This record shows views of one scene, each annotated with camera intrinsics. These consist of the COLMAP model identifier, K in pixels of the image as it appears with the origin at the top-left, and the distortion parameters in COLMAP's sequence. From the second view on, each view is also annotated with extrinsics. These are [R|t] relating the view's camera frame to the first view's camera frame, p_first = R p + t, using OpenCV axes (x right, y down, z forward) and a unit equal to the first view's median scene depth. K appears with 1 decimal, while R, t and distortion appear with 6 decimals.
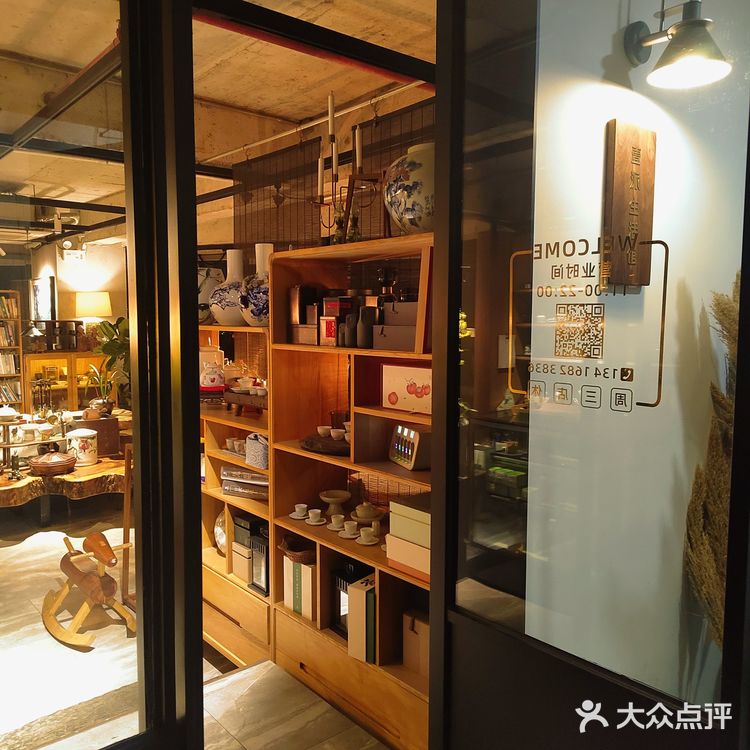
lens RADIAL K [[675.2, 0, 385.2], [0, 675.2, 376.8], [0, 0, 1]] dist [0.030966, -0.029017]
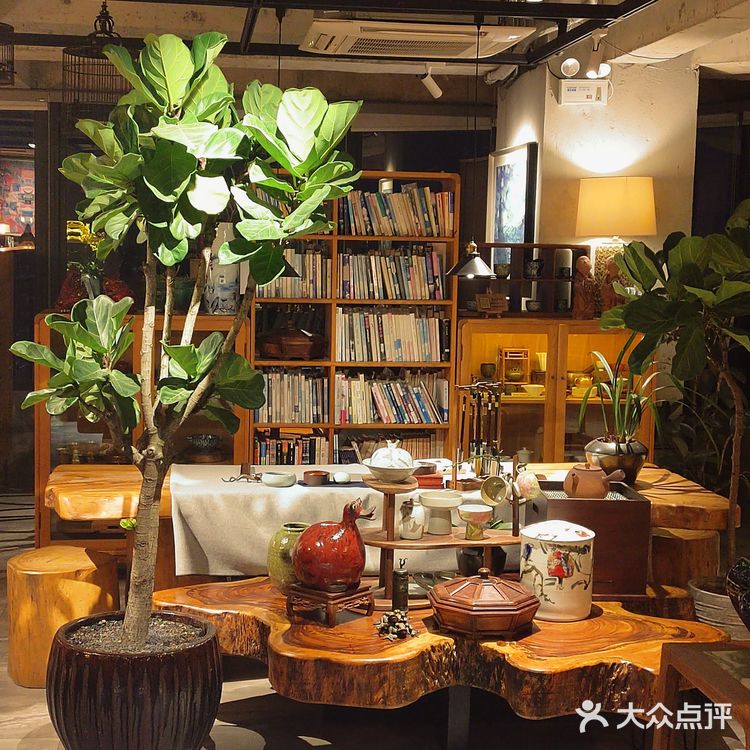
lens RADIAL K [[1357.0, 0, 369.8], [0, 1357.0, 370.1], [0, 0, 1]] dist [0.074829, 0.000000]
pose [[0.830984, 0.065582, -0.552418, -0.115115], [-0.067400, 0.997580, 0.017044, -0.013860], [0.552199, 0.023070, 0.833393, 0.294019]]
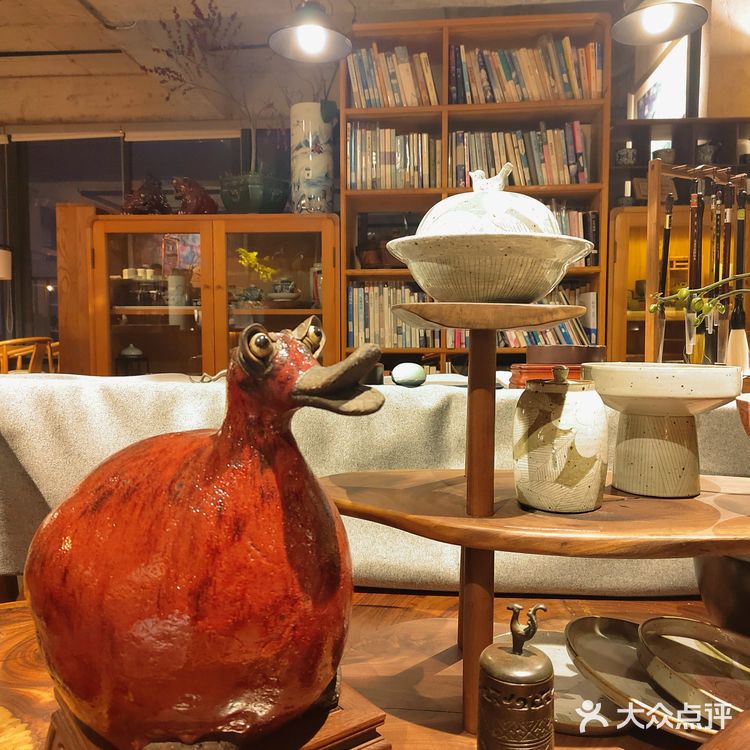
lens RADIAL K [[675.2, 0, 375.7], [0, 675.2, 374.0], [0, 0, 1]] dist [0.030966, -0.029017]
pose [[0.694868, 0.033324, -0.718365, -0.458889], [-0.064430, 0.997793, -0.016036, 0.075335], [0.716245, 0.057427, 0.695482, 0.855239]]
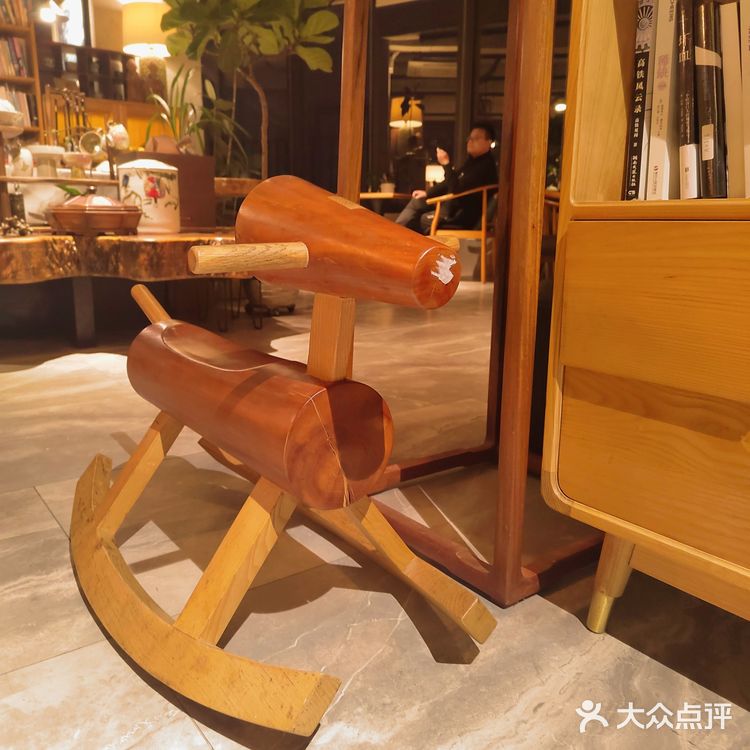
lens RADIAL K [[675.2, 0, 369.9], [0, 675.2, 376.0], [0, 0, 1]] dist [0.030966, -0.029017]
pose [[0.996833, 0.017273, -0.077621, -0.240561], [-0.006912, 0.991249, 0.131822, 0.163726], [0.079218, -0.130868, 0.988230, 0.494481]]
